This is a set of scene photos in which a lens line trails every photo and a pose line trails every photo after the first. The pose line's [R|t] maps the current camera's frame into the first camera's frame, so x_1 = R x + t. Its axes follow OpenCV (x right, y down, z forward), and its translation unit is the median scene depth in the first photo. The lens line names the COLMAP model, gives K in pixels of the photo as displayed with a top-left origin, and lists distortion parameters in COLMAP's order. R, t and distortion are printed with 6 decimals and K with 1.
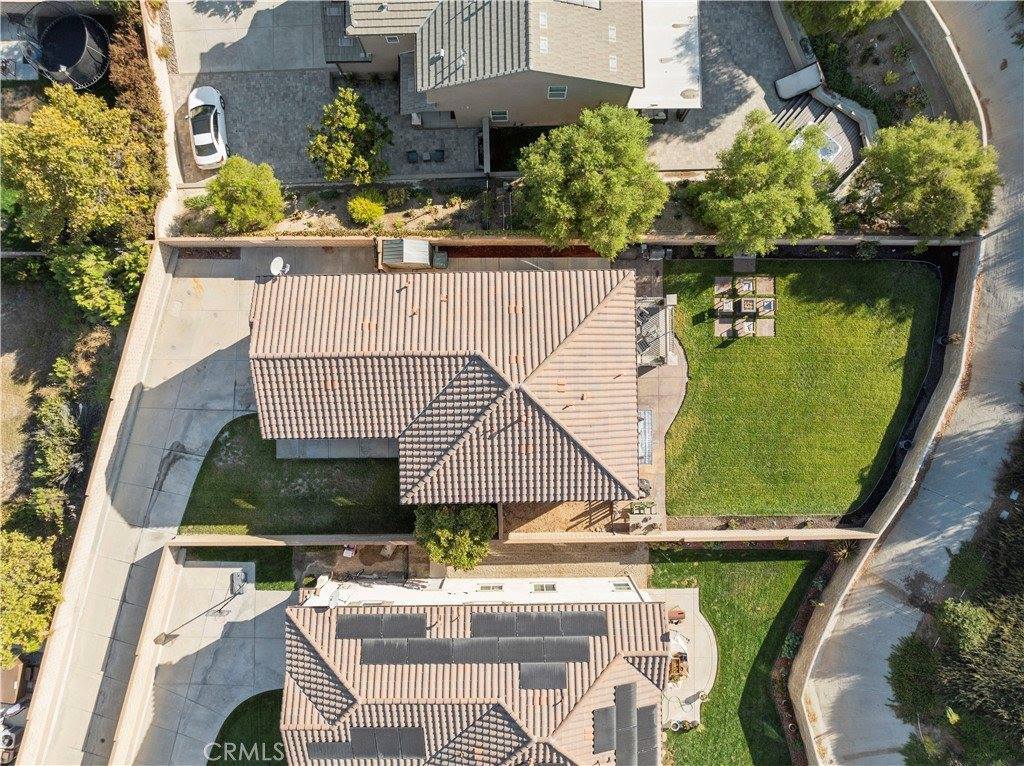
lens RADIAL K [[715.9, 0, 511.7], [0, 715.9, 379.6], [0, 0, 1]] dist [-0.040239, 0.006620]
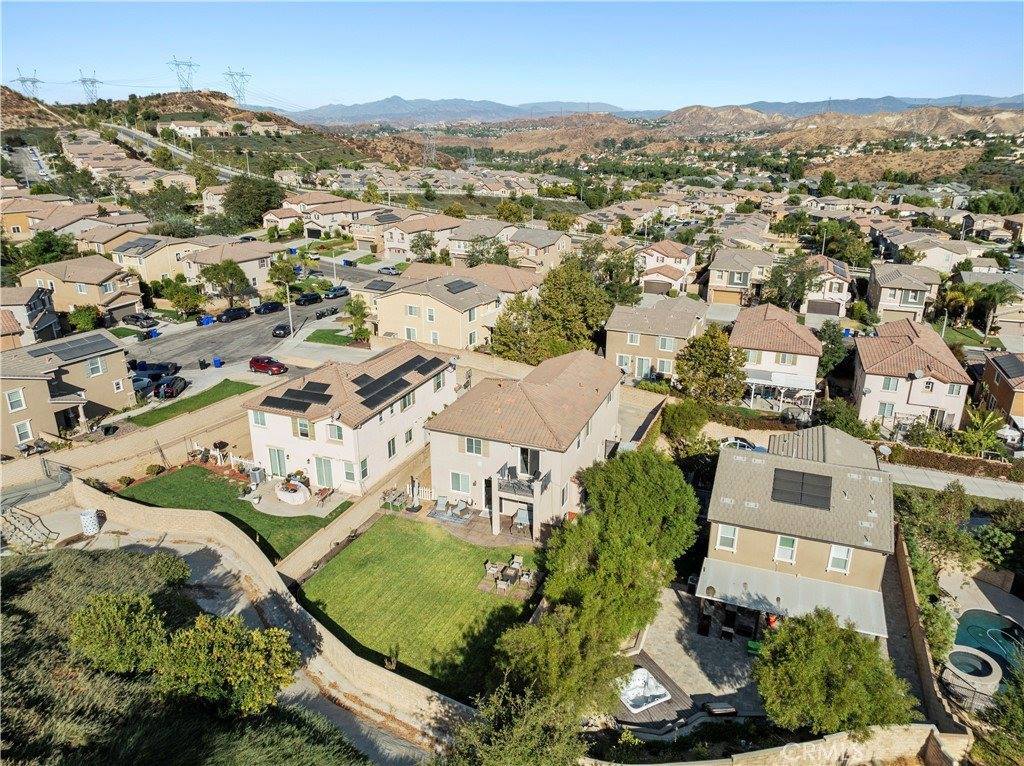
lens RADIAL K [[715.9, 0, 517.8], [0, 715.9, 382.6], [0, 0, 1]] dist [-0.040239, 0.006620]
pose [[-0.366558, 0.300492, -0.880534, 1.219285], [-0.930247, -0.135261, 0.341094, -0.454972], [-0.016606, 0.944145, 0.329113, 0.340256]]
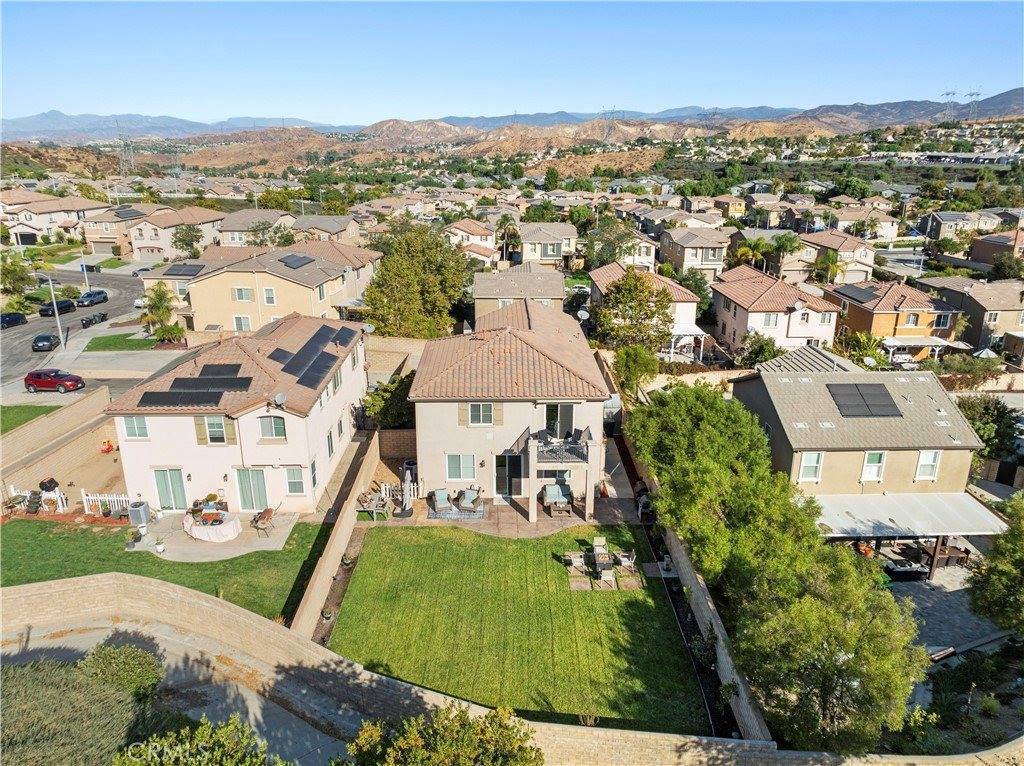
lens RADIAL K [[715.9, 0, 513.7], [0, 715.9, 381.1], [0, 0, 1]] dist [-0.040239, 0.006620]
pose [[0.015136, 0.305255, -0.952150, 1.061772], [-0.999836, -0.004806, -0.017435, 0.018474], [-0.009898, 0.952258, 0.305133, 0.535286]]
